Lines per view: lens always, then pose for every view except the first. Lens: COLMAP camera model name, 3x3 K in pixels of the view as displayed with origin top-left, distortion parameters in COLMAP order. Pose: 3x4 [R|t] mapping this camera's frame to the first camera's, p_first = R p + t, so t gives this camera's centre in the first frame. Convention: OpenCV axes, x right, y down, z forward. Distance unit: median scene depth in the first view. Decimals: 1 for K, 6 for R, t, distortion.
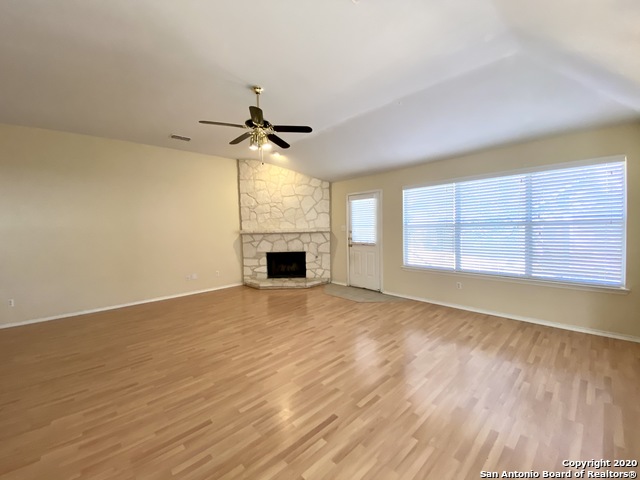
lens RADIAL K [[259.0, 0, 317.2], [0, 259.0, 236.2], [0, 0, 1]] dist [0.034295, -0.028561]
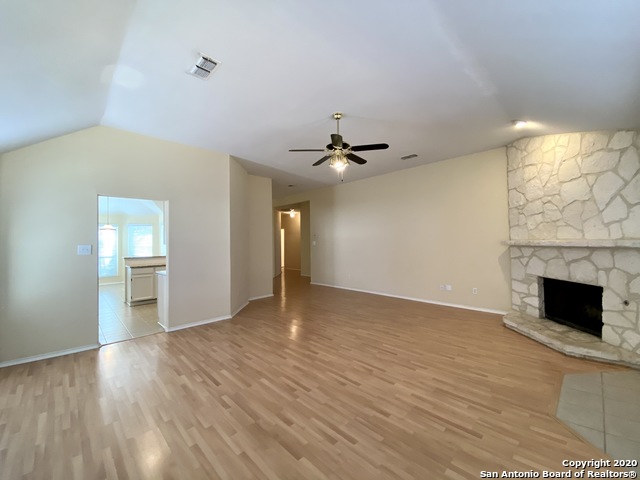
lens RADIAL K [[259.0, 0, 317.2], [0, 259.0, 236.2], [0, 0, 1]] dist [0.034295, -0.028561]
pose [[0.021575, 0.005091, -0.999754, 0.435920], [-0.022587, 0.999734, 0.004604, -0.026202], [0.999512, 0.022482, 0.021684, 0.451423]]
